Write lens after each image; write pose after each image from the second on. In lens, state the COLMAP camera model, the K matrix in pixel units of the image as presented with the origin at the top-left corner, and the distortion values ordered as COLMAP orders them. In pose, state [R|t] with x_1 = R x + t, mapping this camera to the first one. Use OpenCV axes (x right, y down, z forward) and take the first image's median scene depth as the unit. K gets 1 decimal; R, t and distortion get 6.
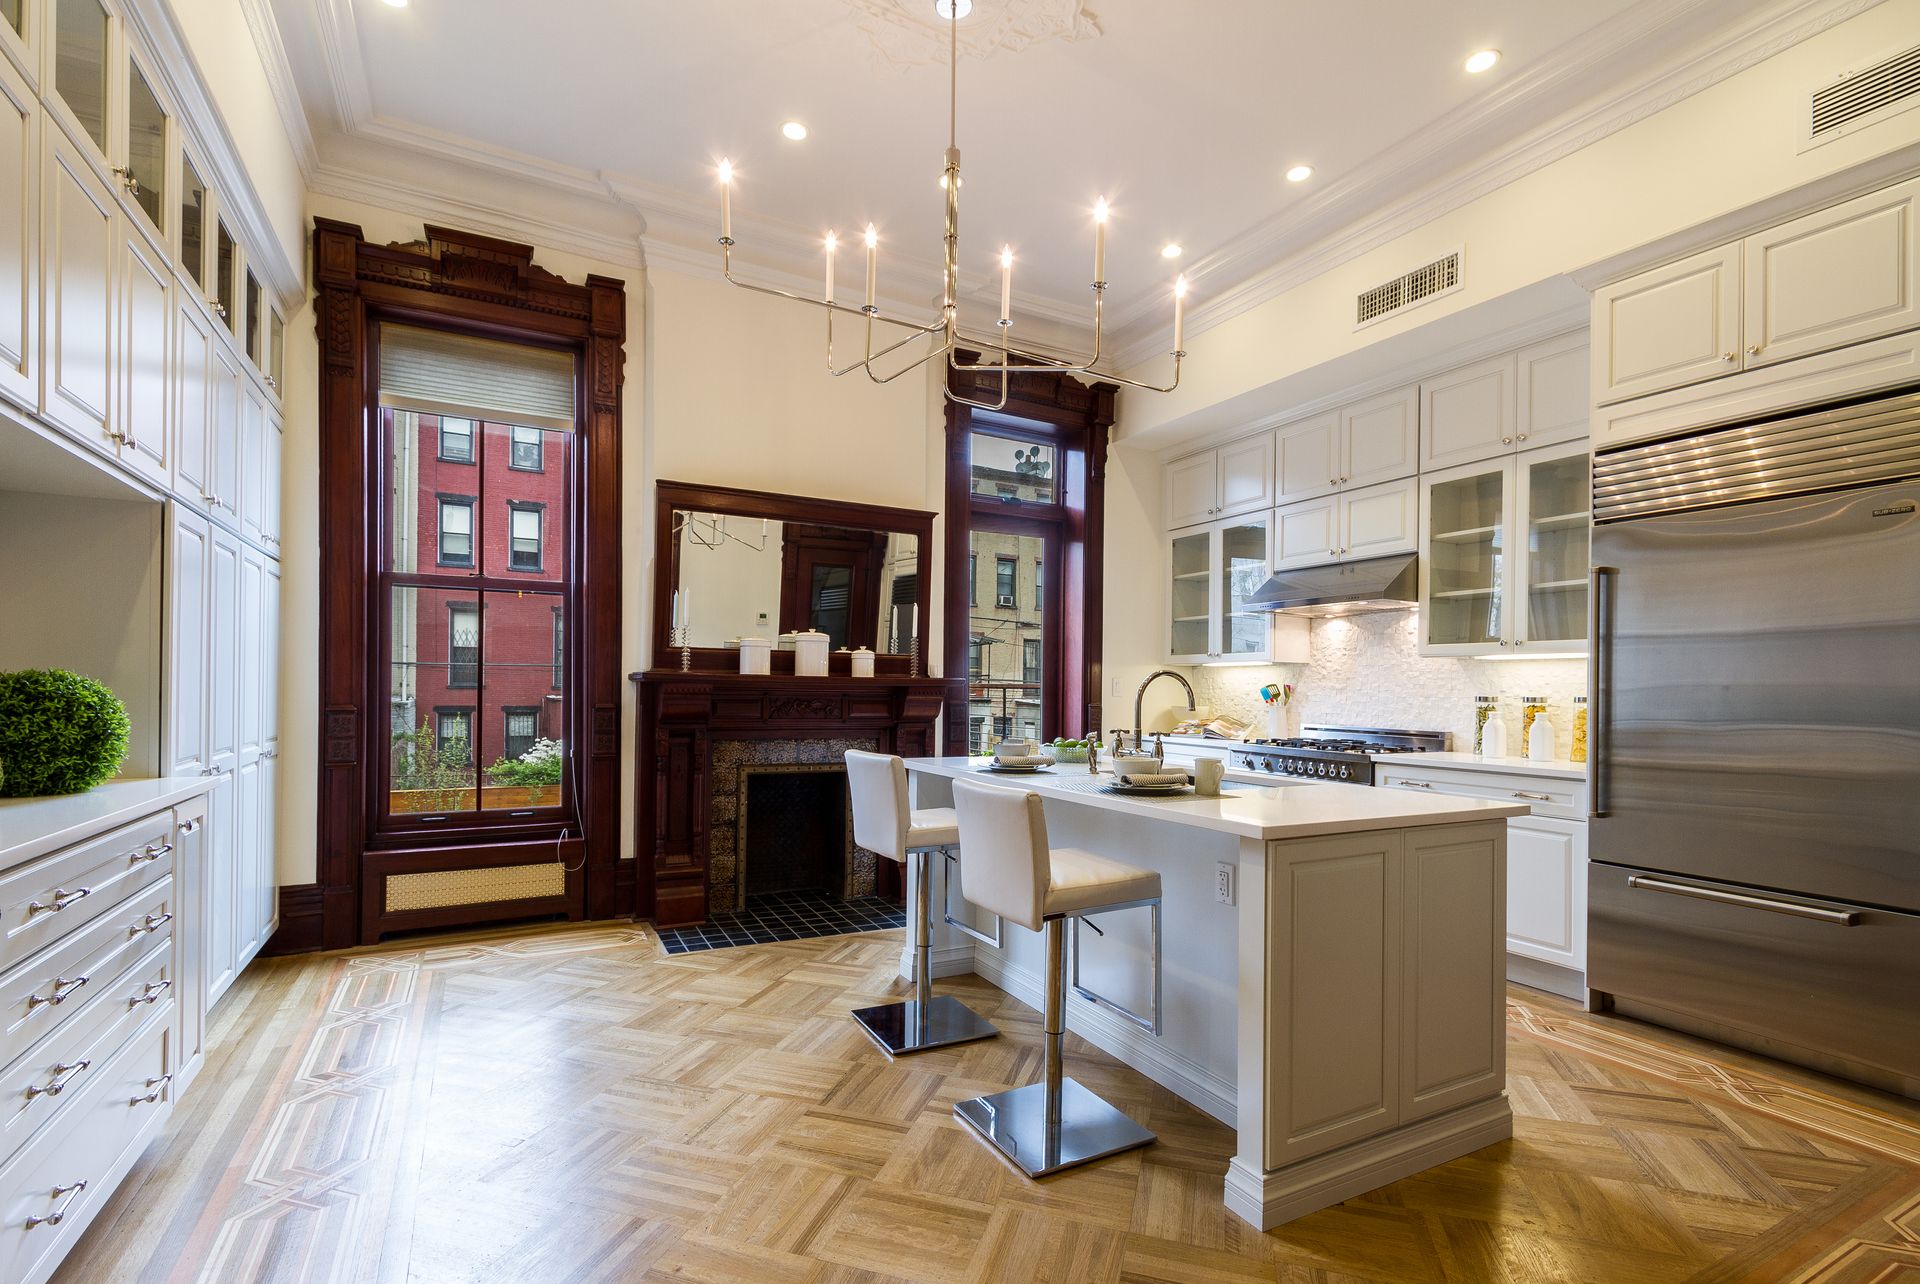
lens RADIAL K [[905.1, 0, 905.7], [0, 905.1, 678.7], [0, 0, 1]] dist [0.006361, -0.002694]
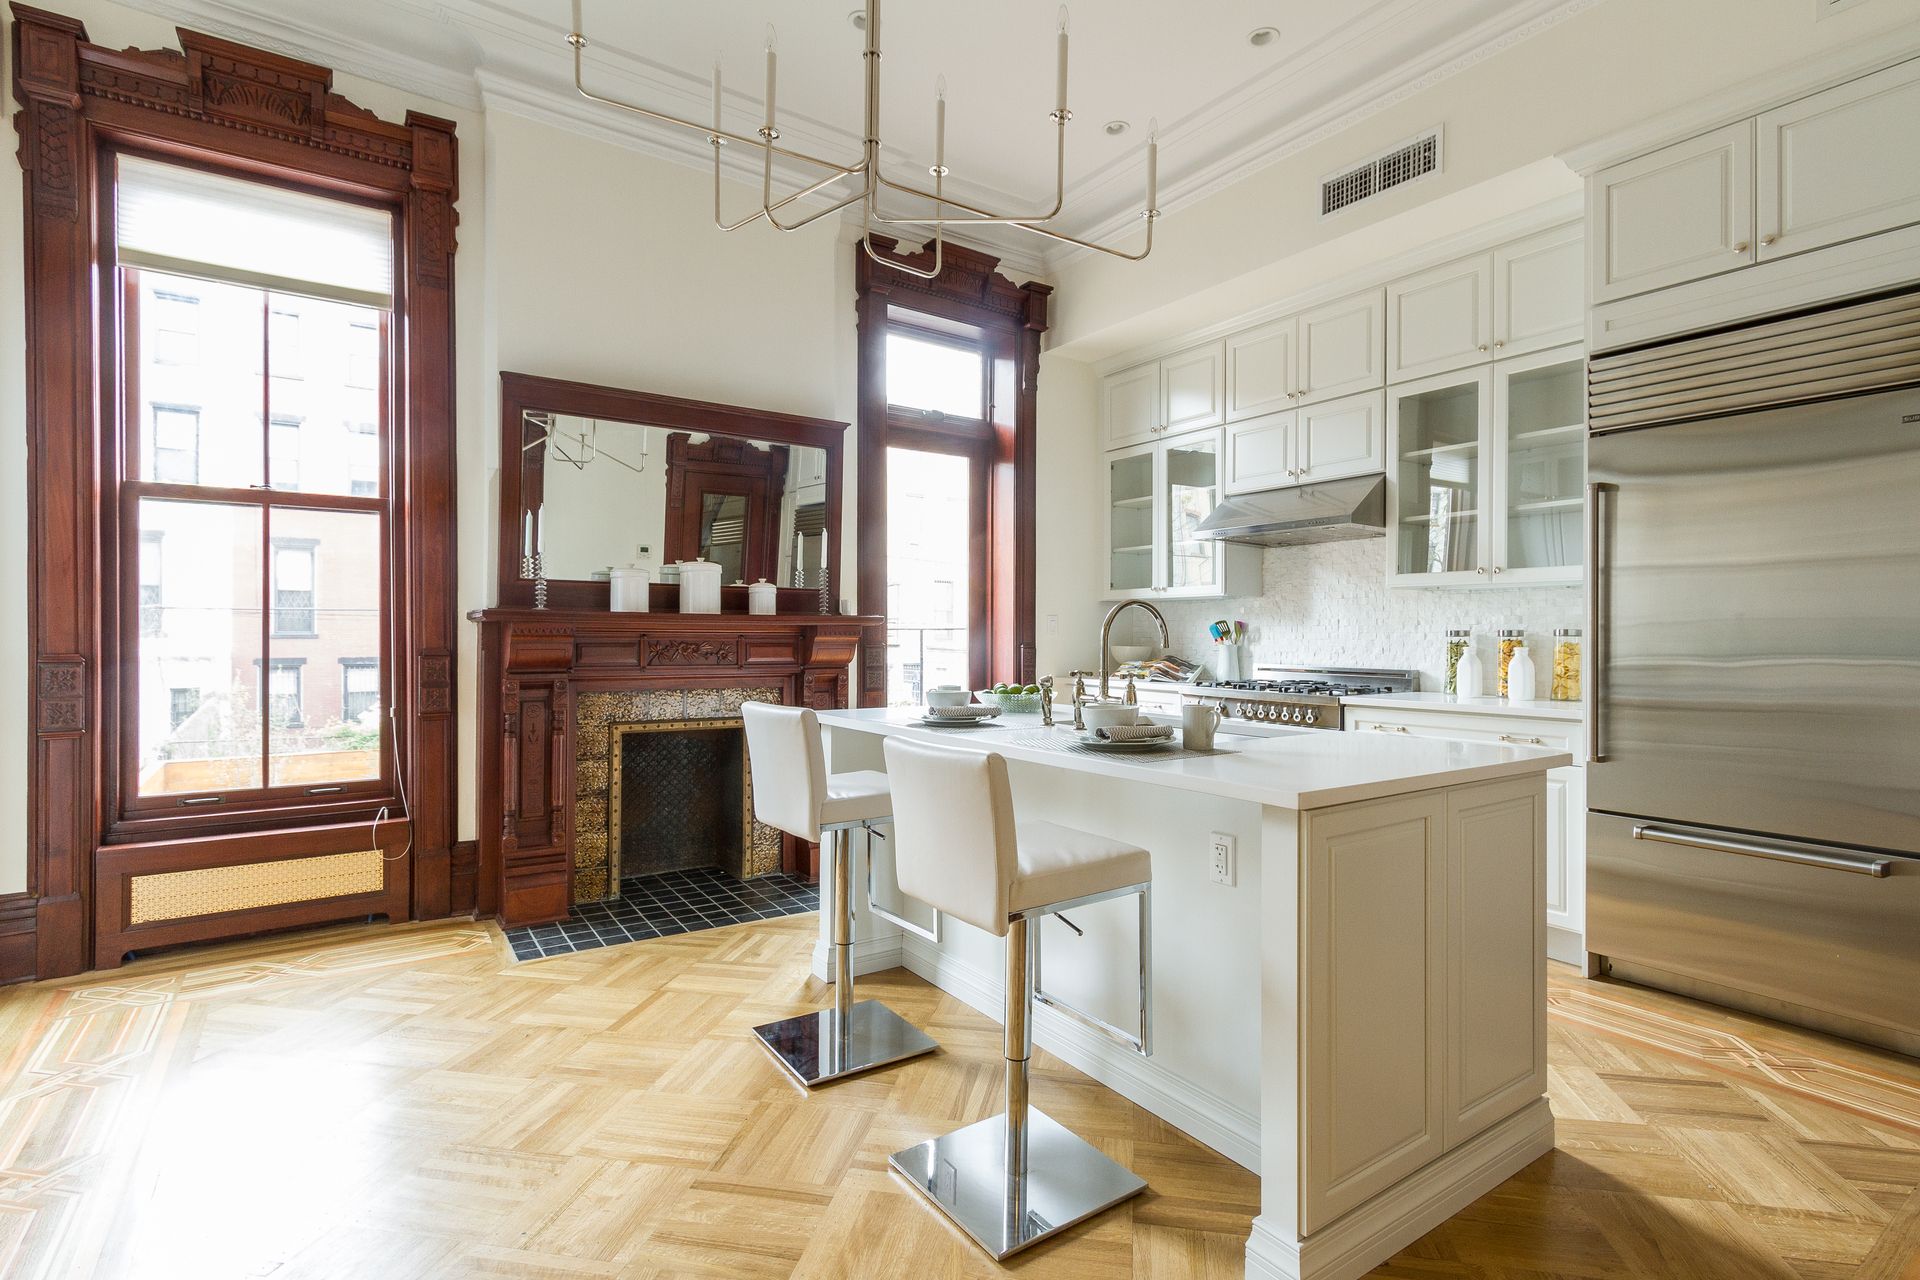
lens RADIAL K [[942.3, 0, 944.3], [0, 942.3, 626.9], [0, 0, 1]] dist [0.003019, -0.000689]
pose [[0.989109, -0.006650, 0.147033, -0.010889], [0.006149, 0.999974, 0.003860, 0.008978], [-0.147055, -0.002914, 0.989124, 0.135477]]
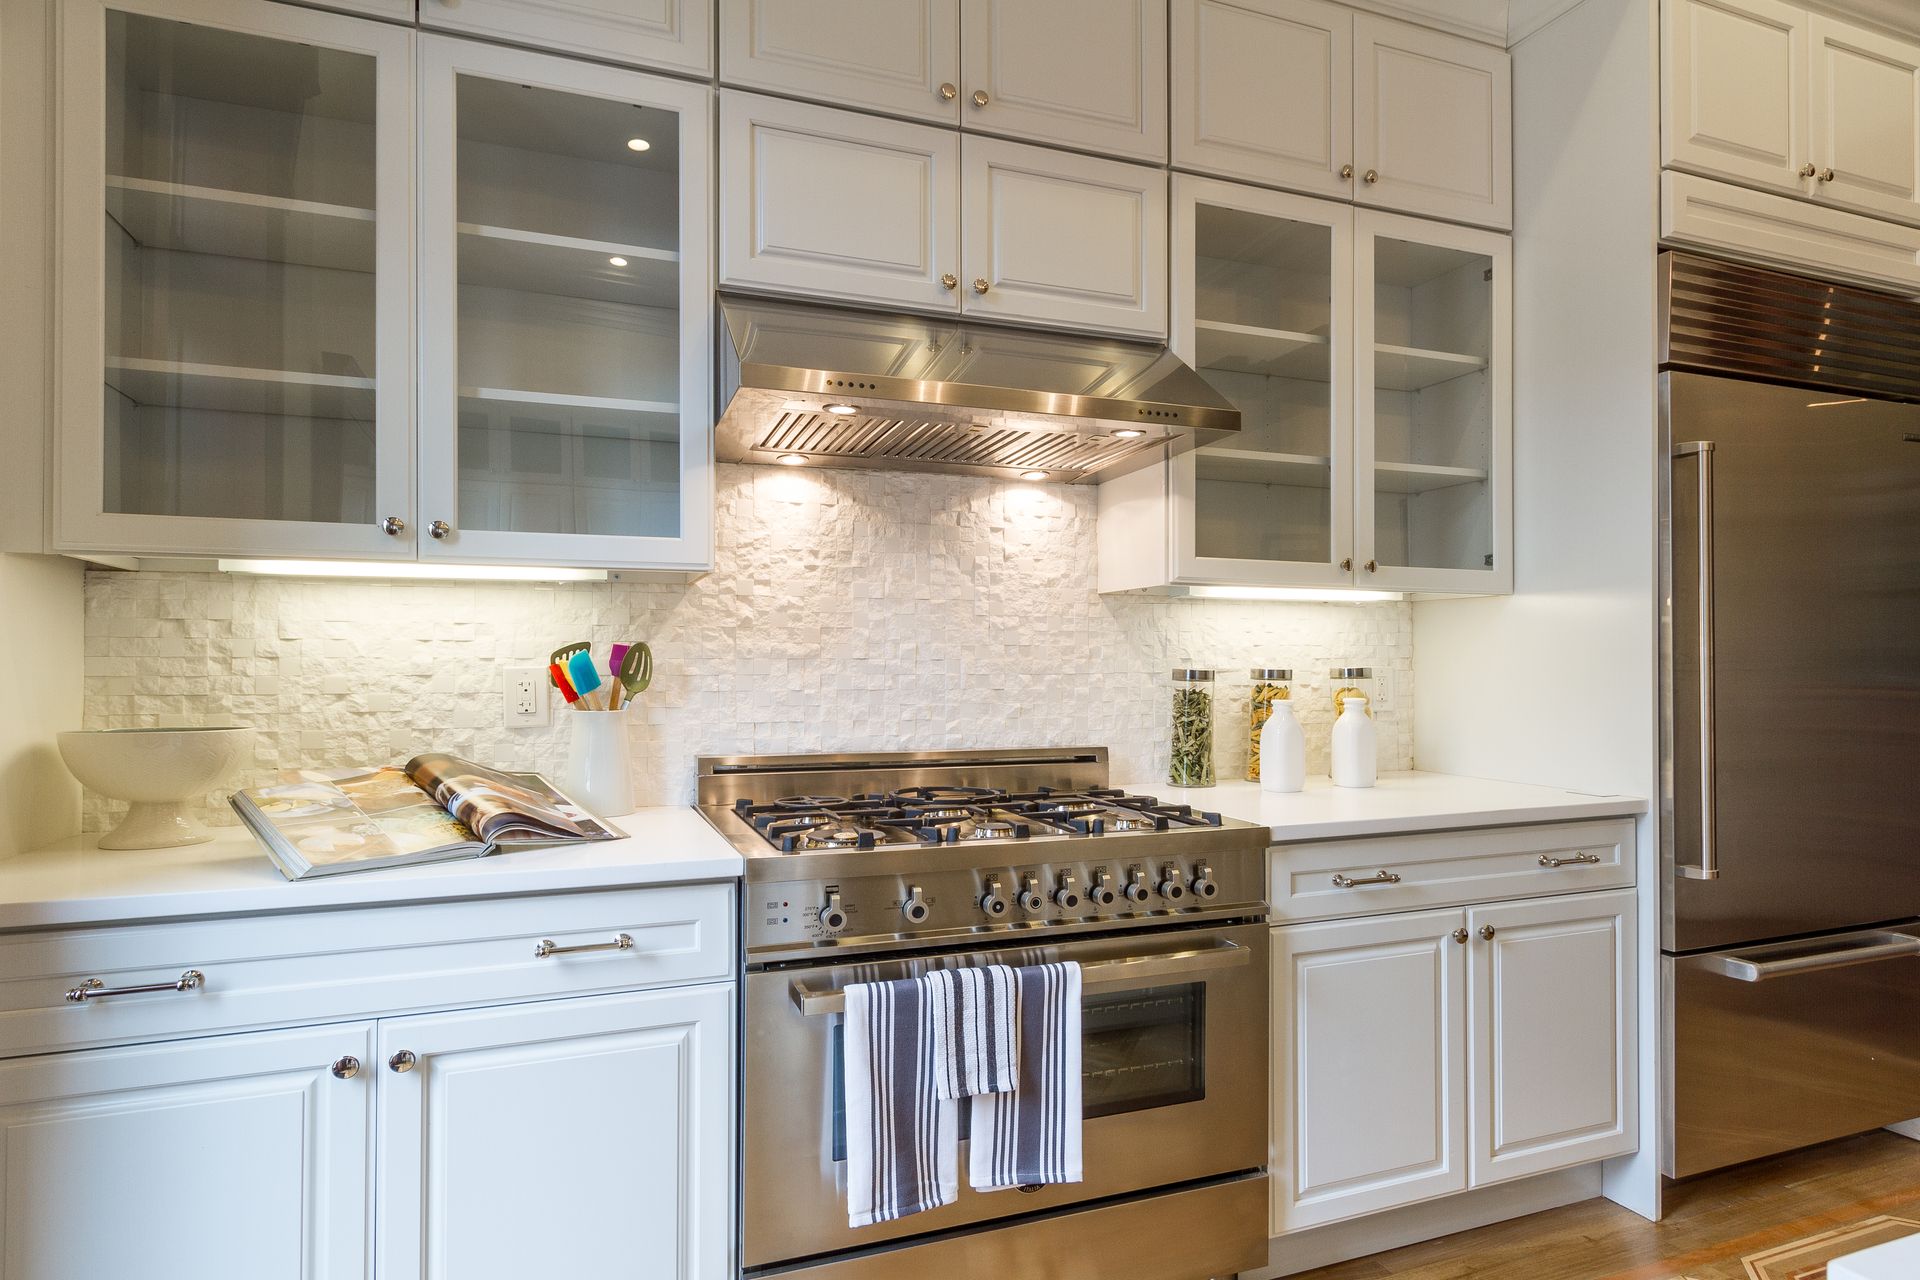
lens RADIAL K [[1004.8, 0, 951.3], [0, 1004.8, 647.5], [0, 0, 1]] dist [-0.009879, -0.001526]
pose [[0.054568, 0.003216, 0.998505, 0.075917], [-0.009678, 0.999950, -0.002691, 0.009752], [-0.998463, -0.009517, 0.054596, 1.092435]]
